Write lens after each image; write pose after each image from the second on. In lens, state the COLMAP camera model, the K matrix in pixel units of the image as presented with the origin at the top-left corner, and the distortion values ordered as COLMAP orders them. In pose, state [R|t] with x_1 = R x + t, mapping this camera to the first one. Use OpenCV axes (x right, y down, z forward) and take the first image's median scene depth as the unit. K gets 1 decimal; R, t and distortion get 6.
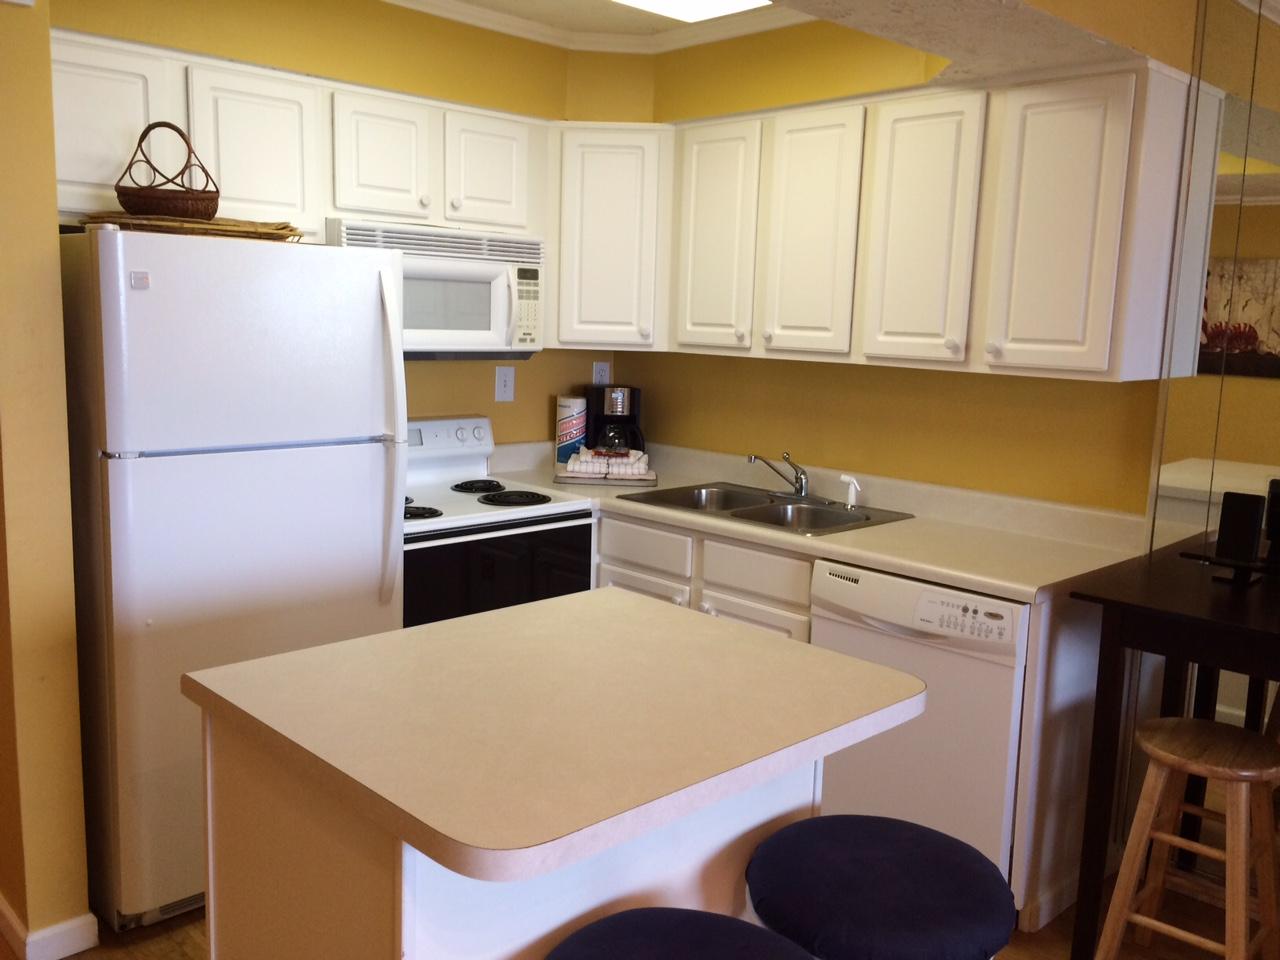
lens RADIAL K [[1084.6, 0, 633.7], [0, 1084.6, 477.7], [0, 0, 1]] dist [0.060955, -0.089946]
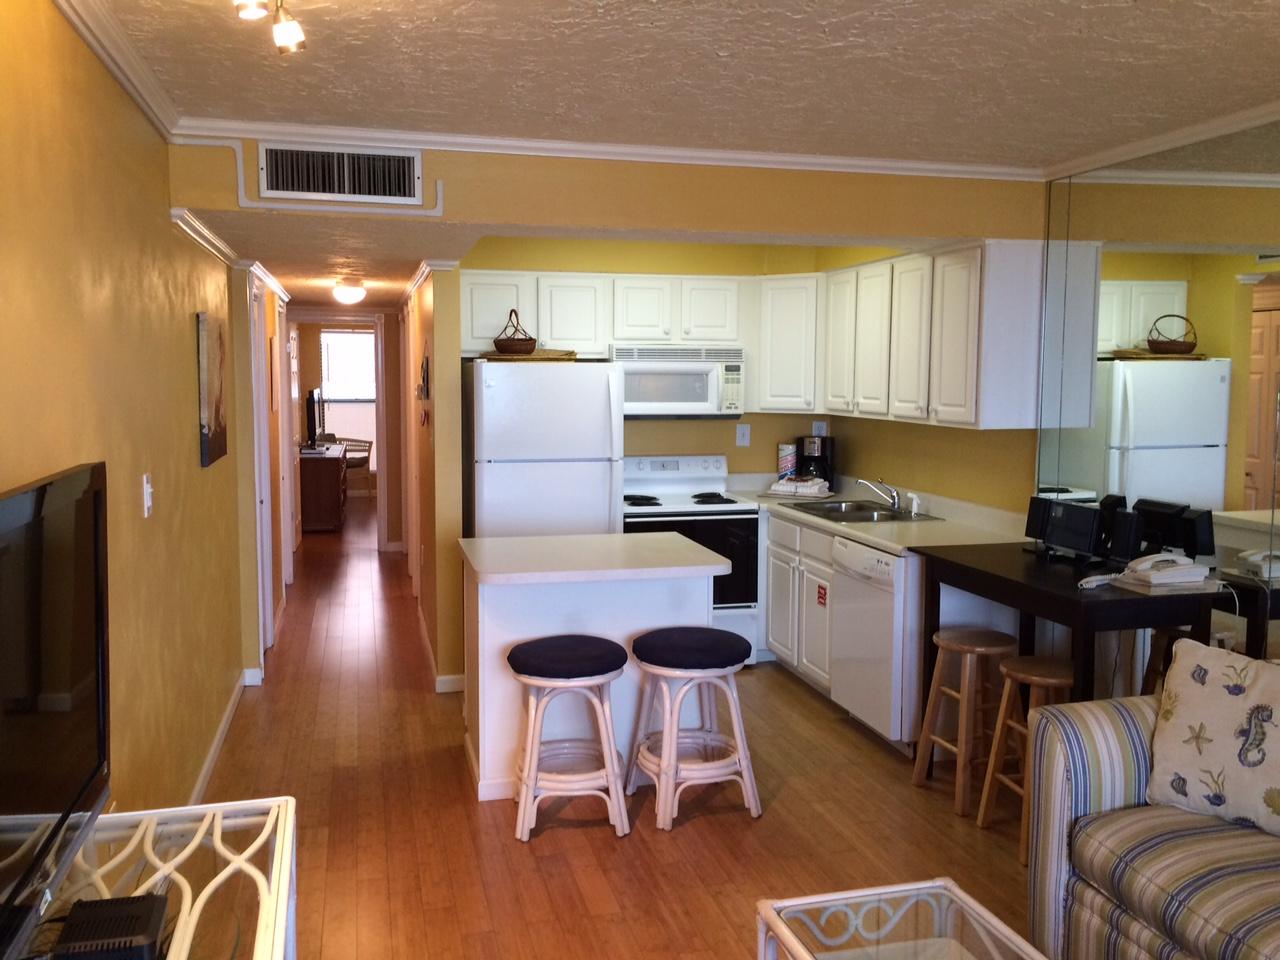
lens RADIAL K [[1084.6, 0, 633.7], [0, 1084.6, 477.7], [0, 0, 1]] dist [0.060955, -0.089946]
pose [[0.864718, 0.022198, -0.501767, 0.635884], [-0.053819, 0.997366, -0.048626, 0.072467], [0.499366, 0.069053, 0.863635, -0.525960]]
